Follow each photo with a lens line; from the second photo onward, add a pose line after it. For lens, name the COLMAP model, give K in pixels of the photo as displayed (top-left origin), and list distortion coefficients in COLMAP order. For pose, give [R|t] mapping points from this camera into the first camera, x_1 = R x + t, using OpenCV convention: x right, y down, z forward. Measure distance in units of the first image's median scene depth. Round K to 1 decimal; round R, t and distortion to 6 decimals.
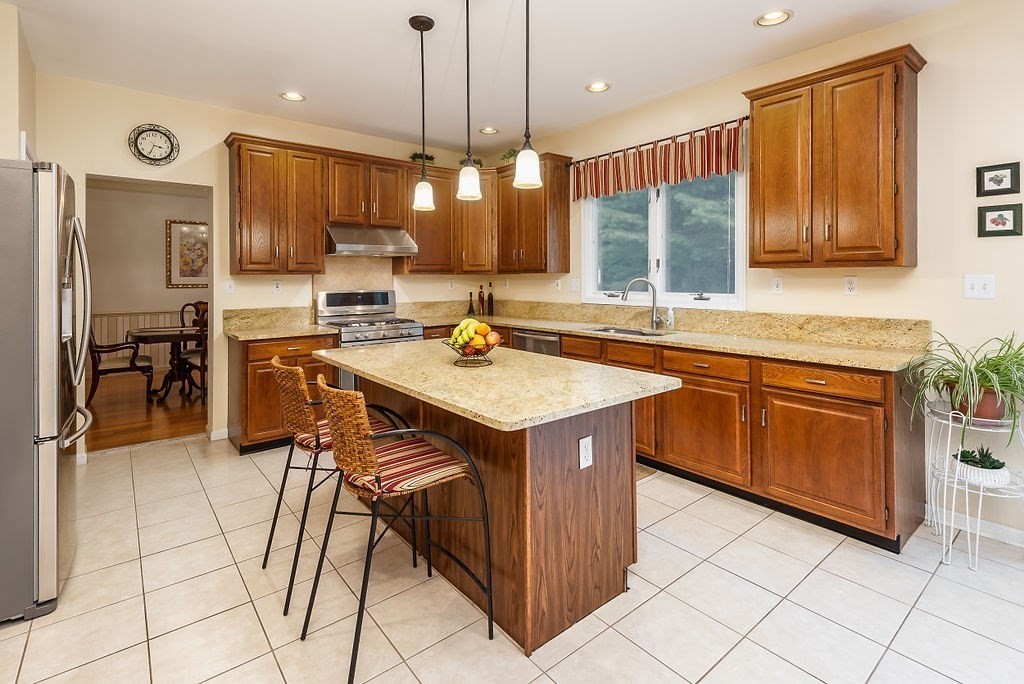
lens RADIAL K [[479.5, 0, 509.0], [0, 479.5, 277.0], [0, 0, 1]] dist [0.020374, -0.000977]
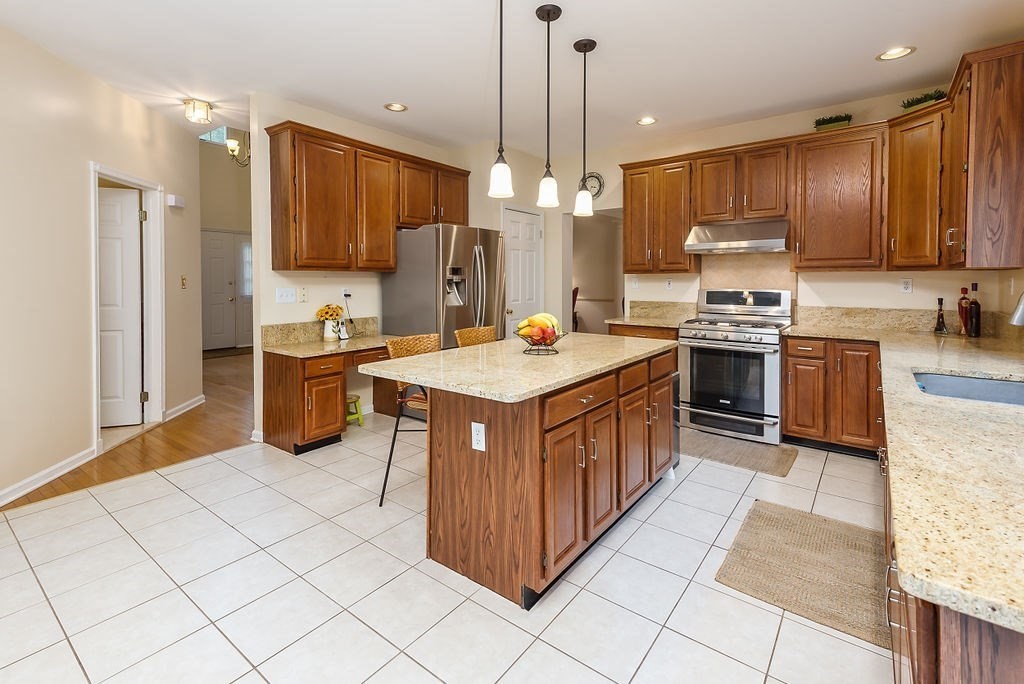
lens RADIAL K [[479.5, 0, 509.0], [0, 479.5, 277.0], [0, 0, 1]] dist [0.020374, -0.000977]
pose [[0.228911, 0.004014, -0.973439, 0.638020], [0.004084, 0.999979, 0.005084, -0.003578], [0.973439, -0.005139, 0.228890, 0.417867]]
